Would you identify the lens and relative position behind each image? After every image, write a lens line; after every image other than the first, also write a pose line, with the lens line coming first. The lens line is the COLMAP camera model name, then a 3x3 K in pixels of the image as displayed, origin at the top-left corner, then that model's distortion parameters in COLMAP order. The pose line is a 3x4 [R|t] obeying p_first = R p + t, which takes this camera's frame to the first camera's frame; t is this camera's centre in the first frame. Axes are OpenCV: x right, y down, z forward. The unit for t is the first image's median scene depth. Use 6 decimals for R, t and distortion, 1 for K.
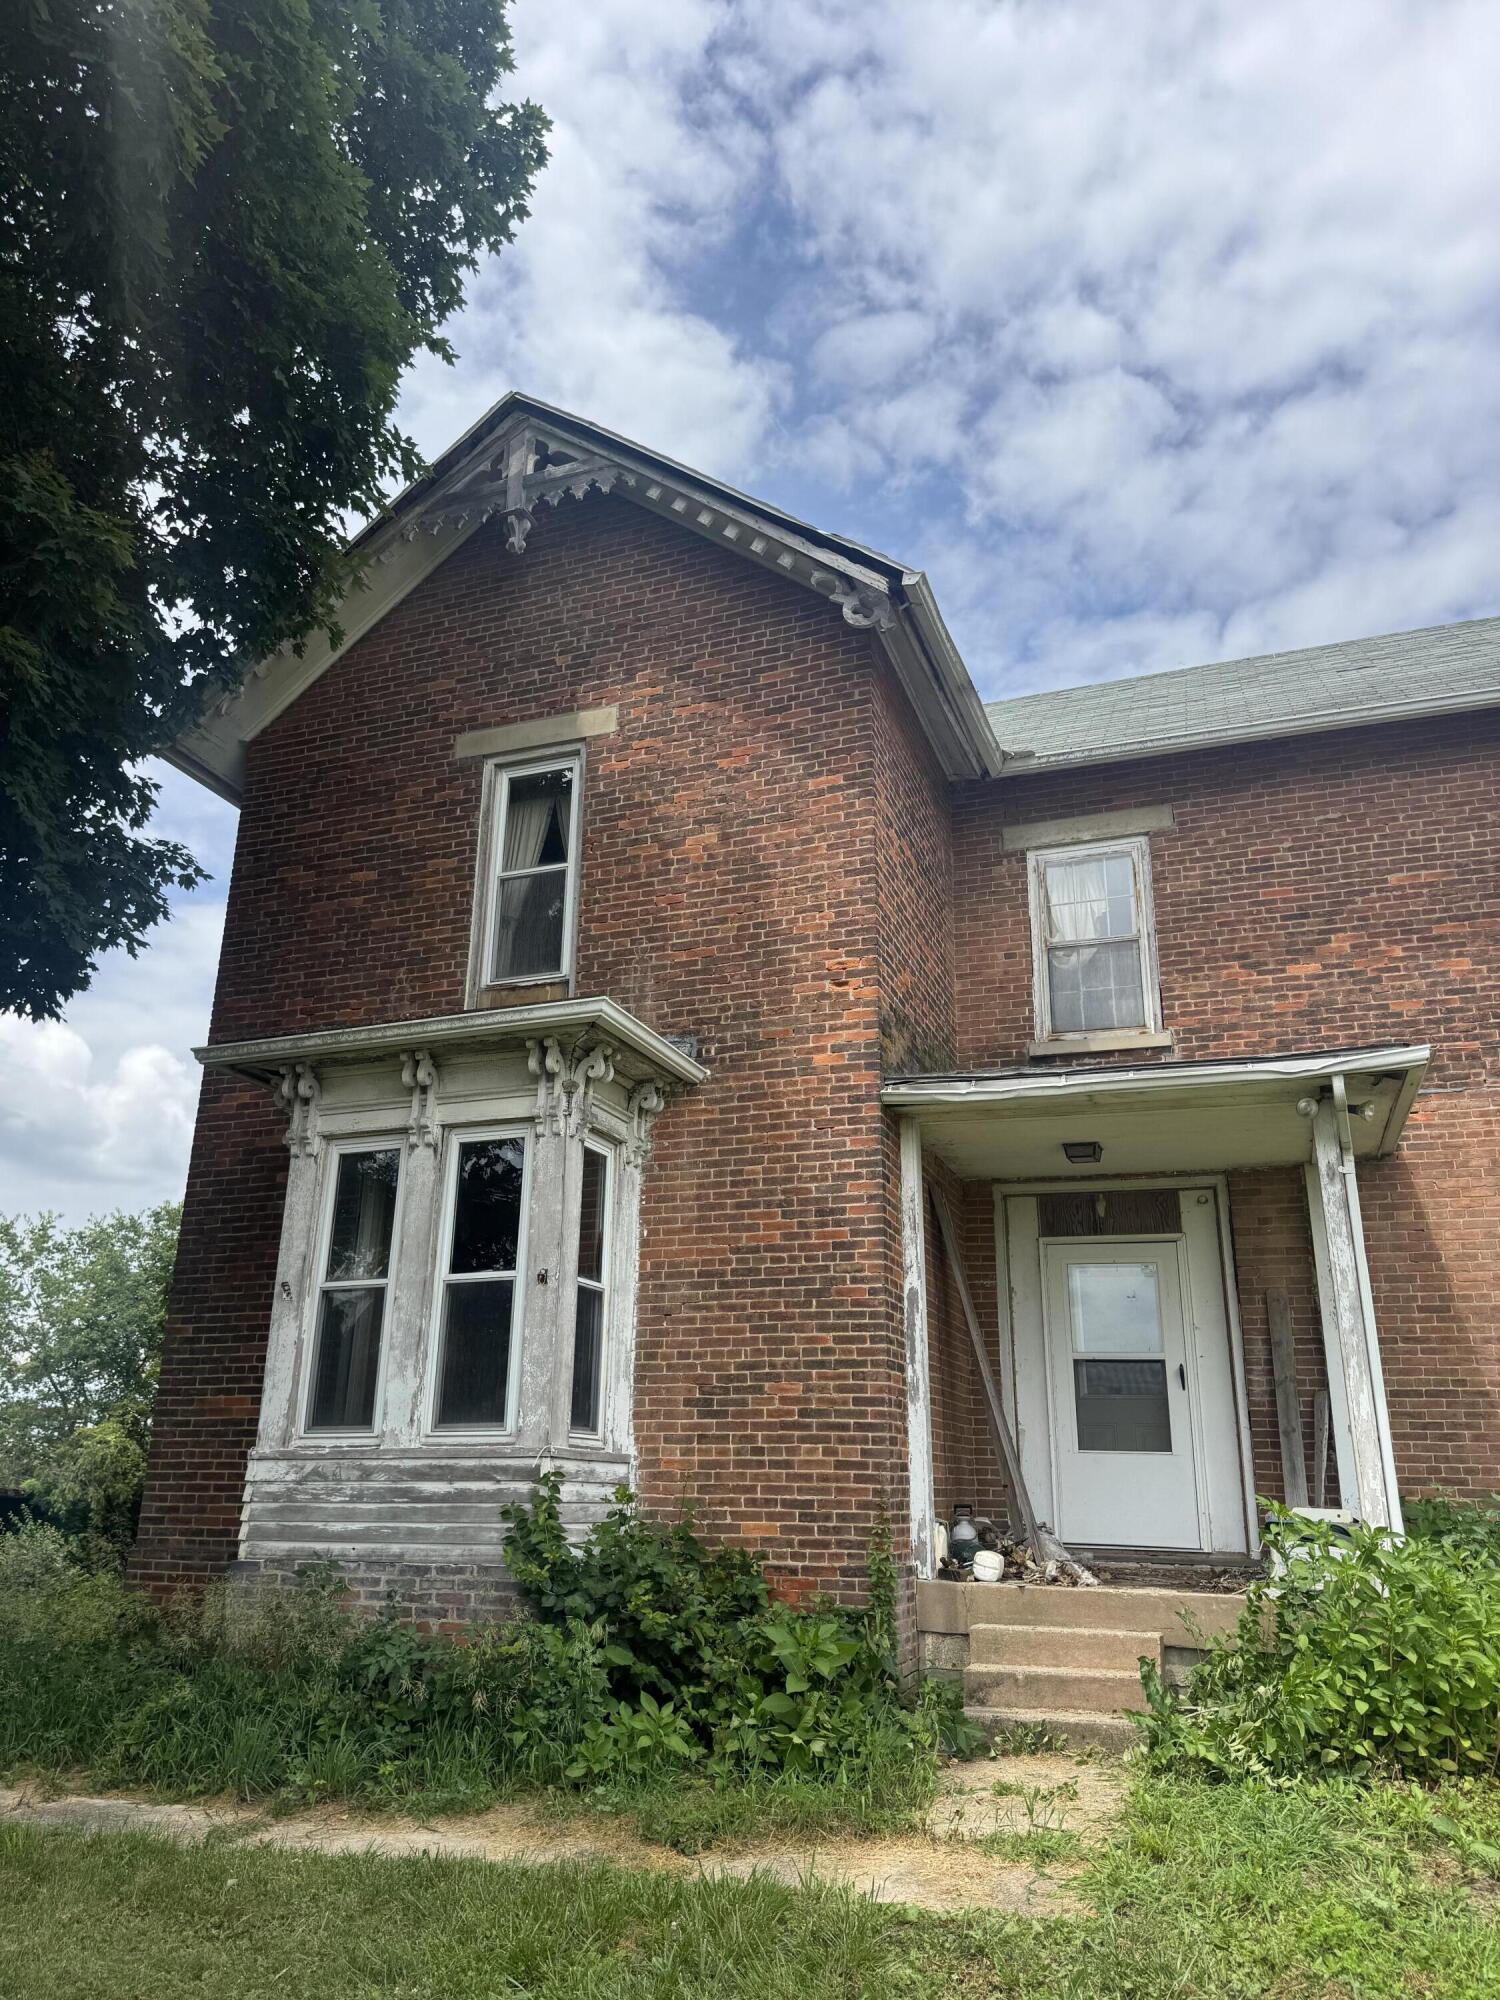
lens RADIAL K [[1408.4, 0, 750.0], [0, 1408.4, 1000.0], [0, 0, 1]] dist [0.149240, -0.232325]
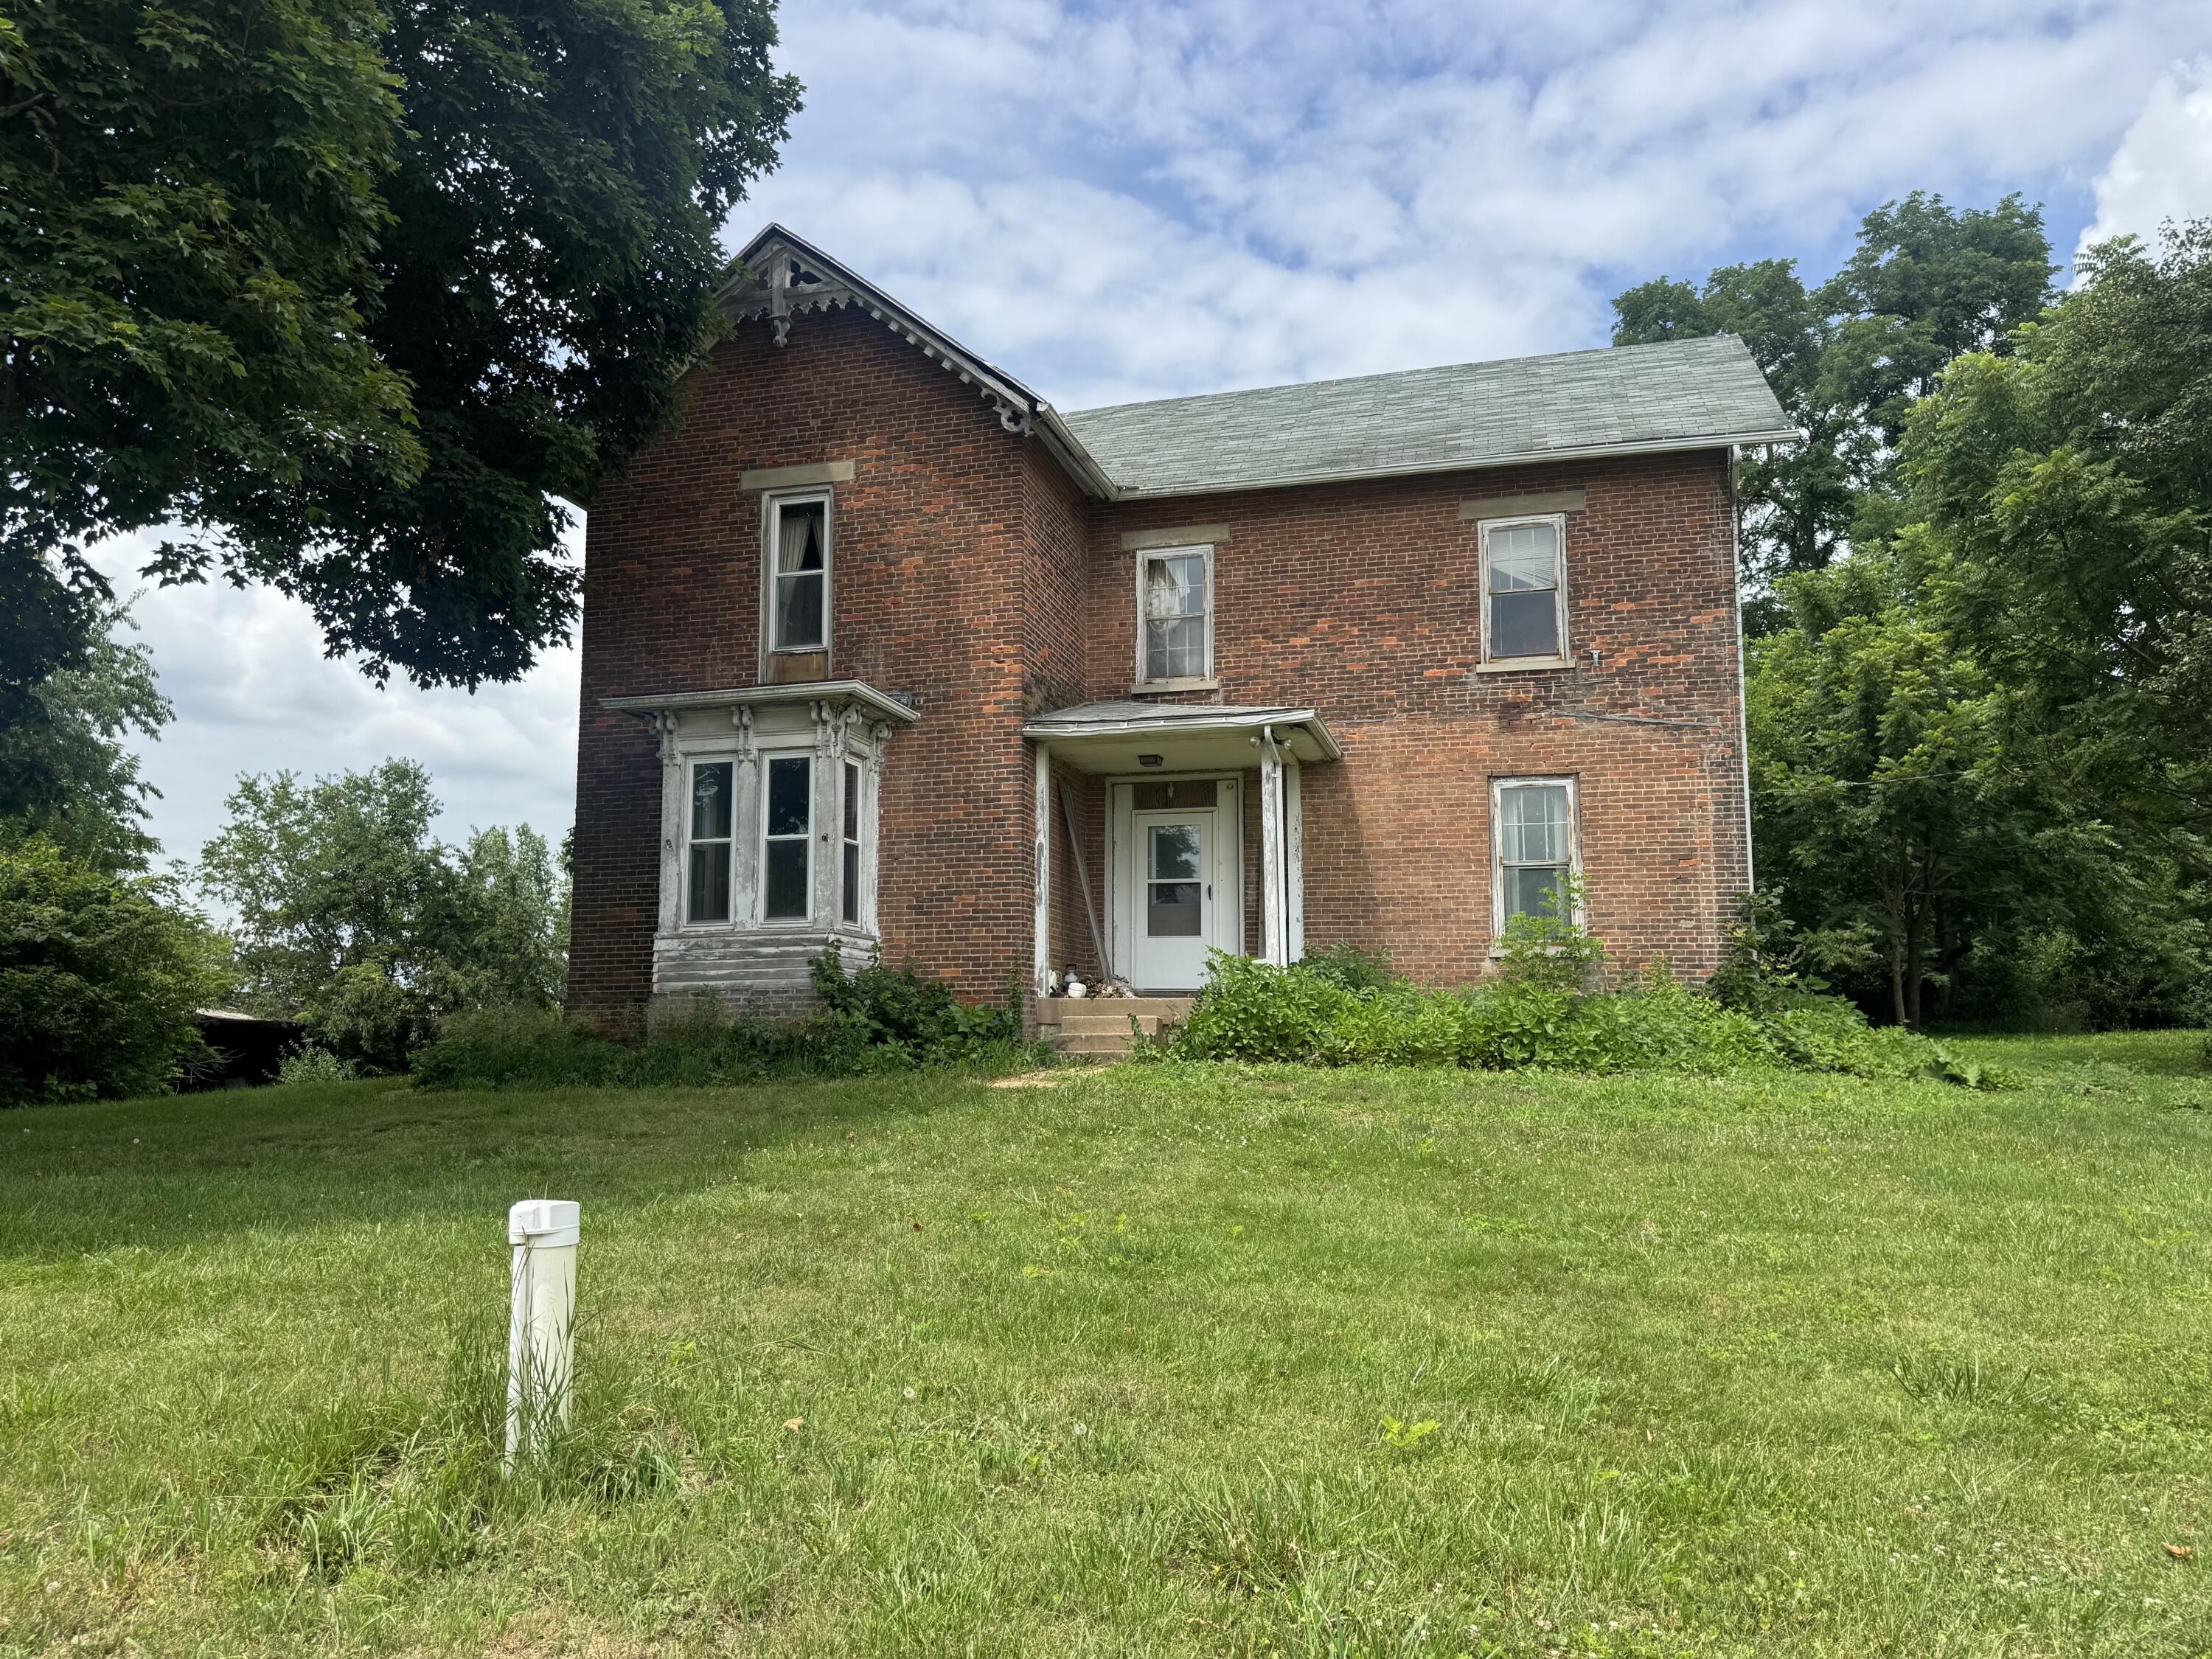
lens RADIAL K [[1557.7, 0, 1106.0], [0, 1557.7, 829.5], [0, 0, 1]] dist [0.149240, -0.232325]
pose [[0.996424, -0.004186, 0.084388, 0.033613], [-0.012035, 0.981558, 0.190785, -0.168793], [-0.083631, -0.191118, 0.977998, -0.824800]]
